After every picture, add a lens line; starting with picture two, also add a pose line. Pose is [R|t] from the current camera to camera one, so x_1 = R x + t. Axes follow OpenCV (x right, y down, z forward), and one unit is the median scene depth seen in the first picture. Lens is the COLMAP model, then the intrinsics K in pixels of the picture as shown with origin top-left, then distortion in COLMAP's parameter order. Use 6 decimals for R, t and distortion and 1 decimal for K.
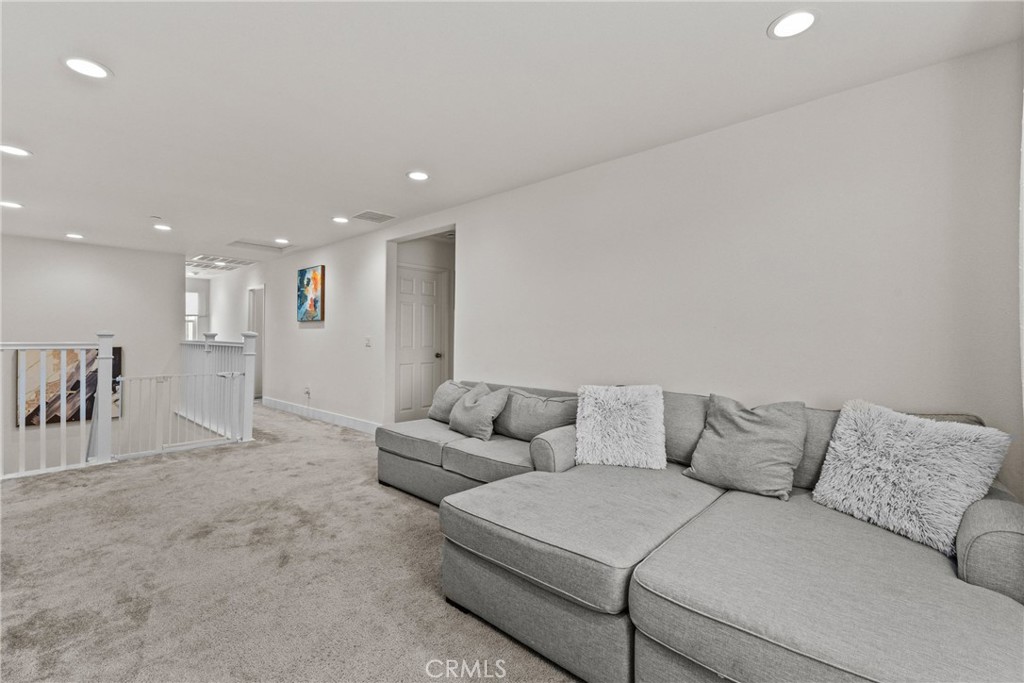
lens RADIAL K [[444.7, 0, 514.3], [0, 444.7, 338.6], [0, 0, 1]] dist [0.000021, 0.000778]
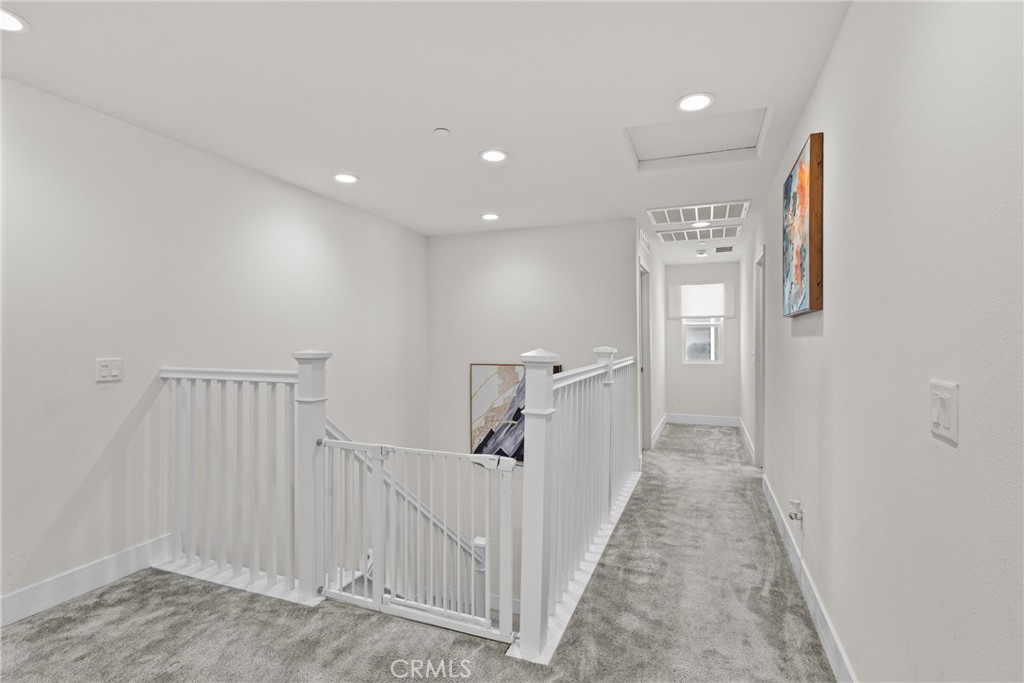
lens RADIAL K [[500.6, 0, 509.5], [0, 500.6, 342.4], [0, 0, 1]] dist [-0.005806, -0.000694]
pose [[0.361614, -0.000964, -0.932327, -0.182438], [-0.000061, 0.999999, -0.001058, -0.018069], [0.932328, 0.000440, 0.361614, 0.673334]]
